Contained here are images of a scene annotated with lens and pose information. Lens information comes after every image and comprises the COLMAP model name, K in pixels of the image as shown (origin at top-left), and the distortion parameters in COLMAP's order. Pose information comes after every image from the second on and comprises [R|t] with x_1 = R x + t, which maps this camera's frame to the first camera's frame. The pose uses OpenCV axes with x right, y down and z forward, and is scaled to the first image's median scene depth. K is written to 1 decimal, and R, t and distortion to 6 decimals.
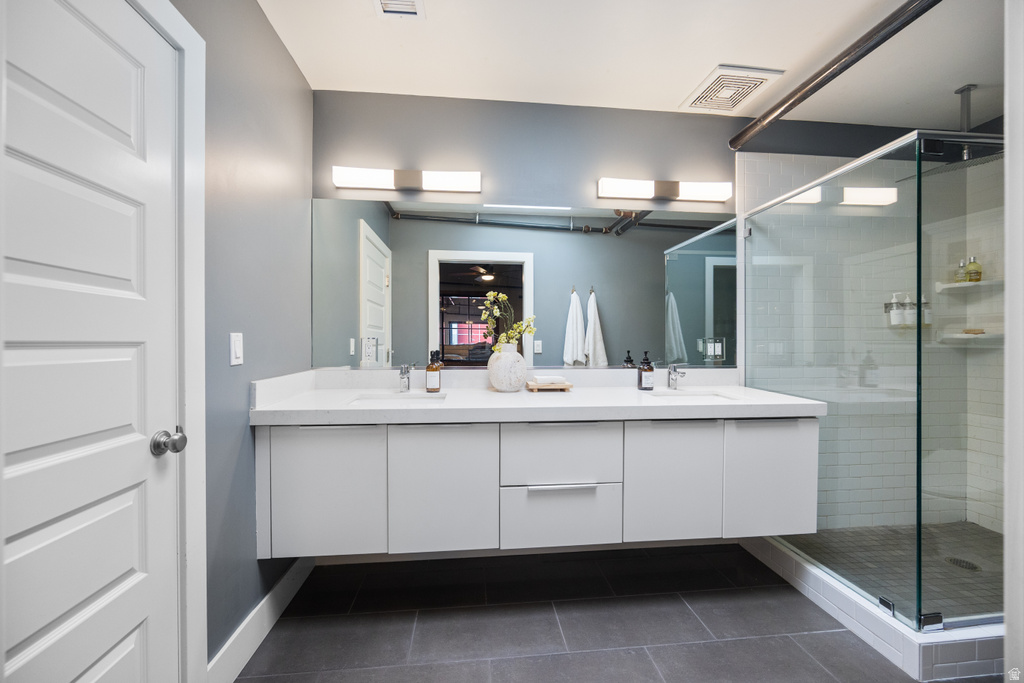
lens RADIAL K [[402.2, 0, 512.1], [0, 402.2, 346.3], [0, 0, 1]] dist [-0.002096, -0.000030]
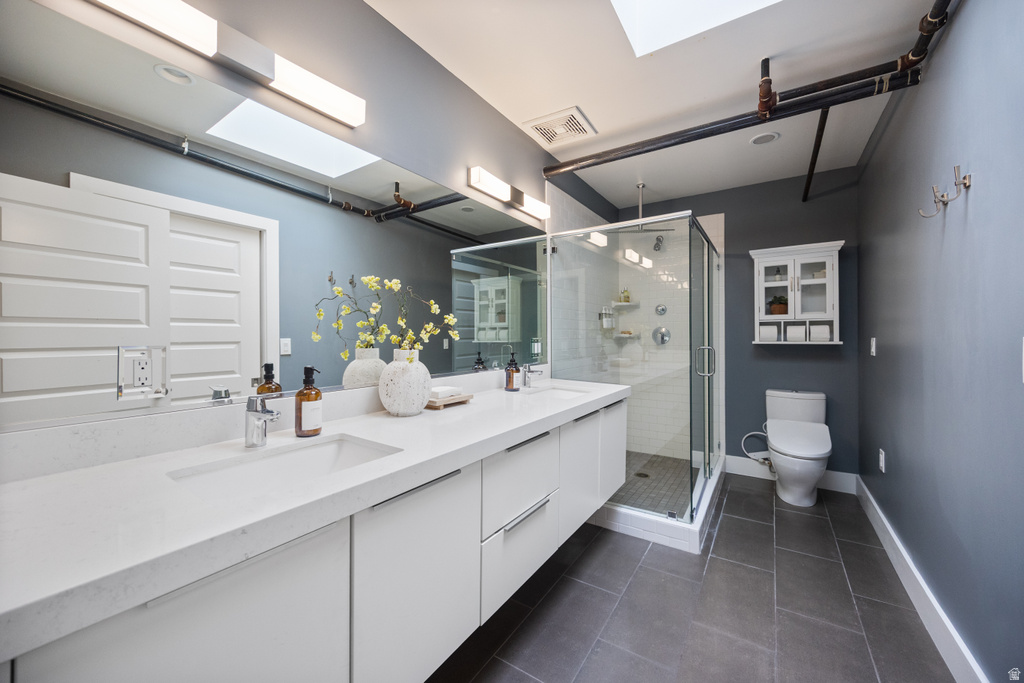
lens RADIAL K [[392.9, 0, 513.6], [0, 392.9, 338.3], [0, 0, 1]] dist [0.001513, 0.000036]
pose [[0.635688, -0.008583, 0.771899, -0.397798], [0.006174, 0.999963, 0.006034, -0.027742], [-0.771922, 0.000930, 0.635717, 0.342925]]
